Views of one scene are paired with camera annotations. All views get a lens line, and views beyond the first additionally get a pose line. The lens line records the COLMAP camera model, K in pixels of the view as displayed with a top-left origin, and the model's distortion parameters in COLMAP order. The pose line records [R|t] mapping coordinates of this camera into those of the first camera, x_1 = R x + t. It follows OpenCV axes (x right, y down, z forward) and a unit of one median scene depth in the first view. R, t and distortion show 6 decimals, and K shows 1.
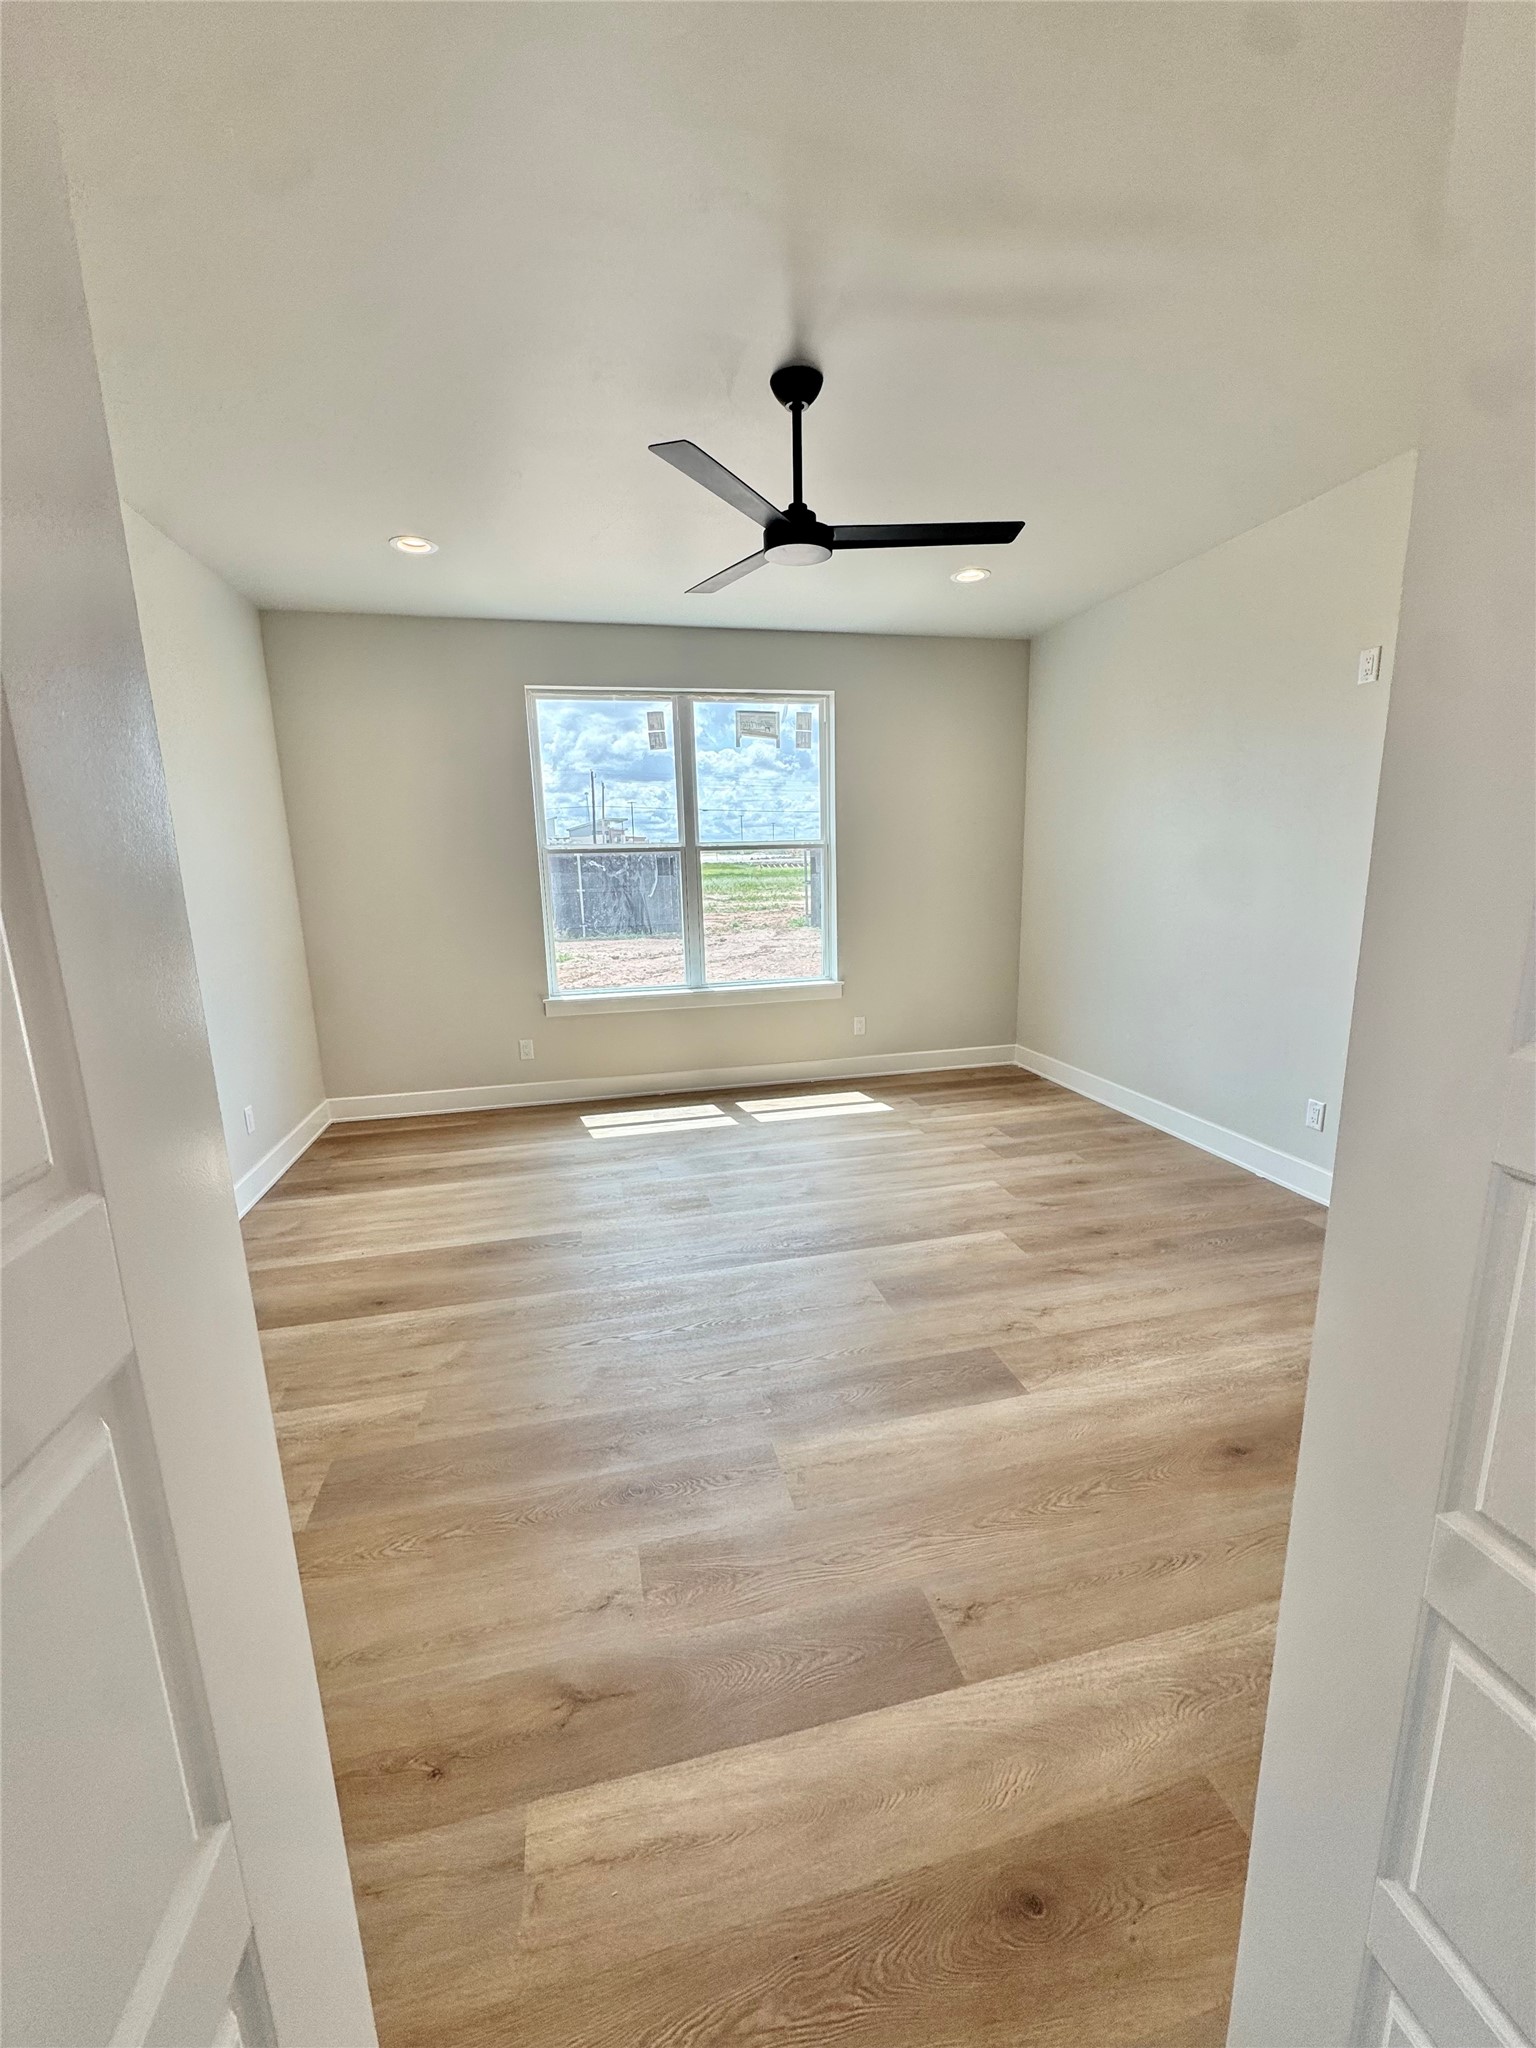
lens RADIAL K [[816.1, 0, 768.0], [0, 816.1, 1024.0], [0, 0, 1]] dist [-0.000071, -0.000487]
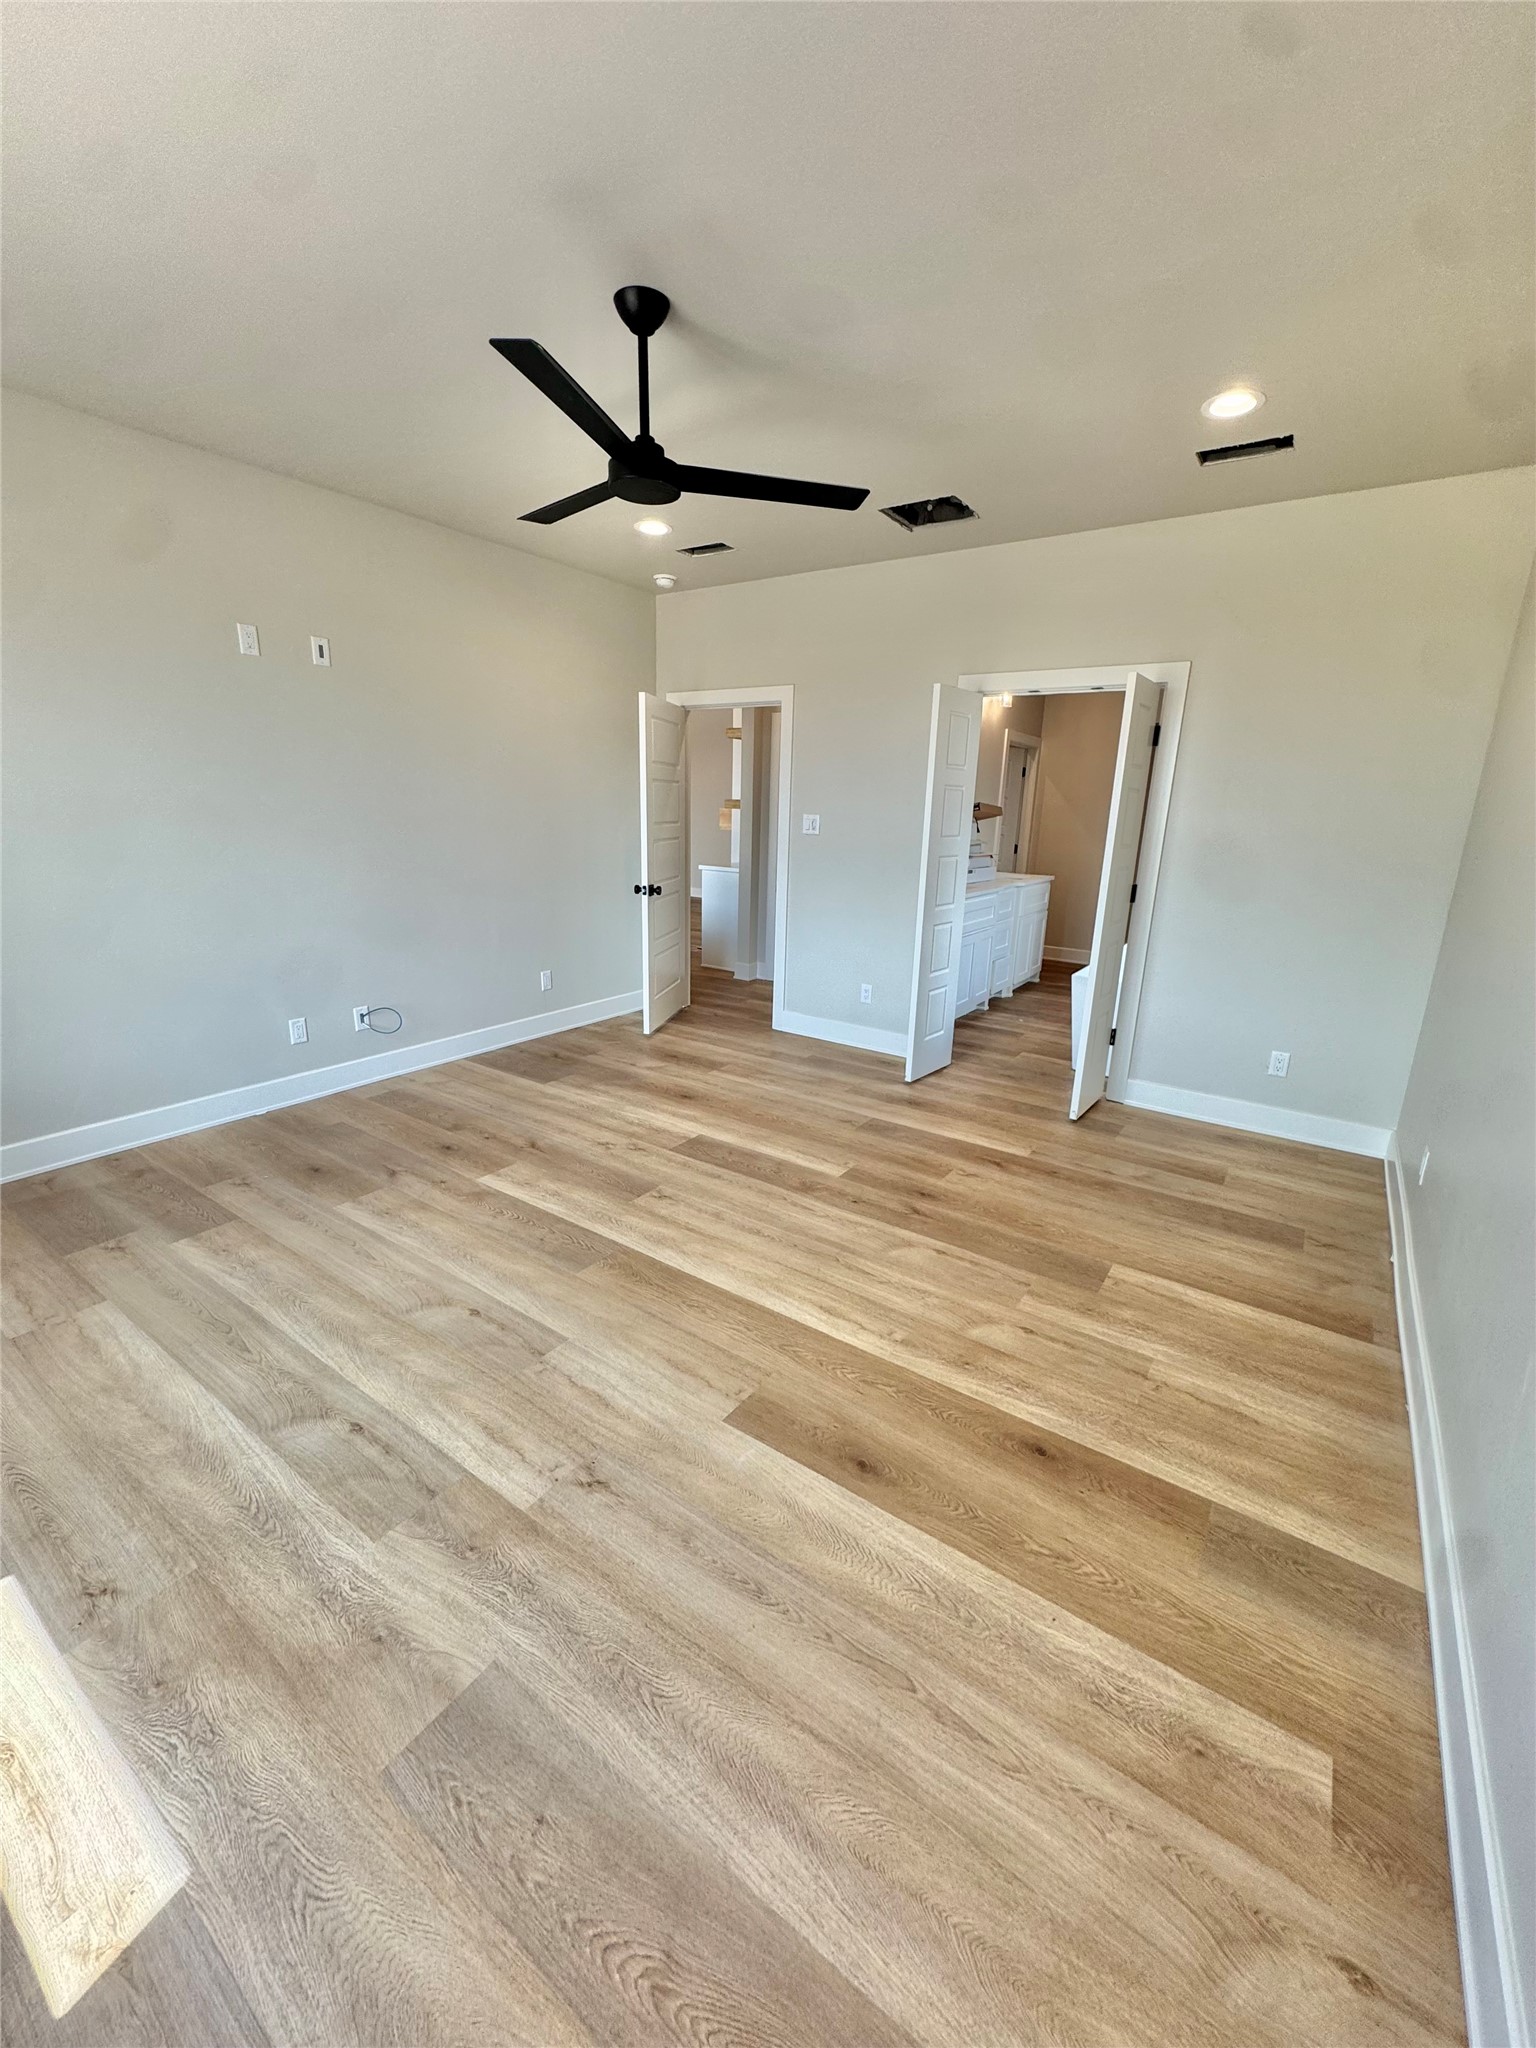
lens RADIAL K [[816.1, 0, 768.0], [0, 816.1, 1024.0], [0, 0, 1]] dist [-0.000071, -0.000487]
pose [[-0.672638, -0.189409, 0.715319, -0.784356], [0.137657, 0.917781, 0.372462, -0.305969], [-0.727055, 0.349001, -0.591262, 1.522814]]
